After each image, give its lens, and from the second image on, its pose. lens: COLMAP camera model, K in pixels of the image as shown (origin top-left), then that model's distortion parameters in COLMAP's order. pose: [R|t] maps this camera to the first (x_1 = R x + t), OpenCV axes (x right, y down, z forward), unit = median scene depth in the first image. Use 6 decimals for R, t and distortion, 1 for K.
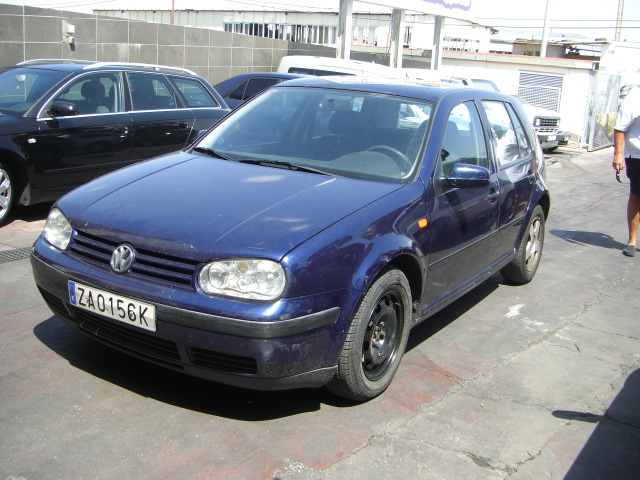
lens RADIAL K [[726.6, 0, 320.0], [0, 726.6, 239.8], [0, 0, 1]] dist [-0.142071, 0.000000]
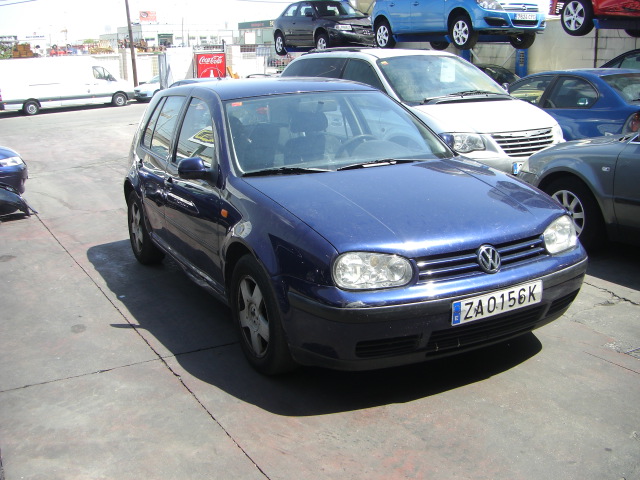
lens RADIAL K [[726.6, 0, 318.6], [0, 726.6, 241.7], [0, 0, 1]] dist [-0.142071, 0.000000]
pose [[0.494018, -0.291961, 0.818966, -1.290468], [0.269293, 0.946995, 0.175159, -0.259768], [-0.826697, 0.134010, 0.546456, 0.614779]]
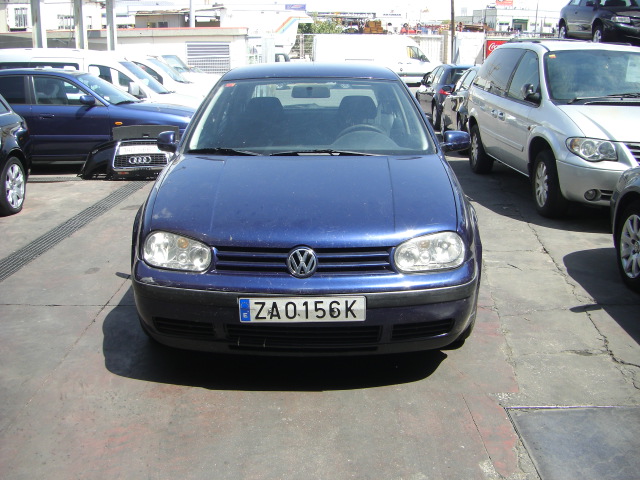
lens RADIAL K [[726.6, 0, 318.6], [0, 726.6, 241.8], [0, 0, 1]] dist [-0.142071, 0.000000]
pose [[0.846011, -0.198559, 0.494812, -0.756602], [0.177695, 0.980012, 0.089445, -0.089306], [-0.502682, 0.012254, 0.864384, 0.104870]]
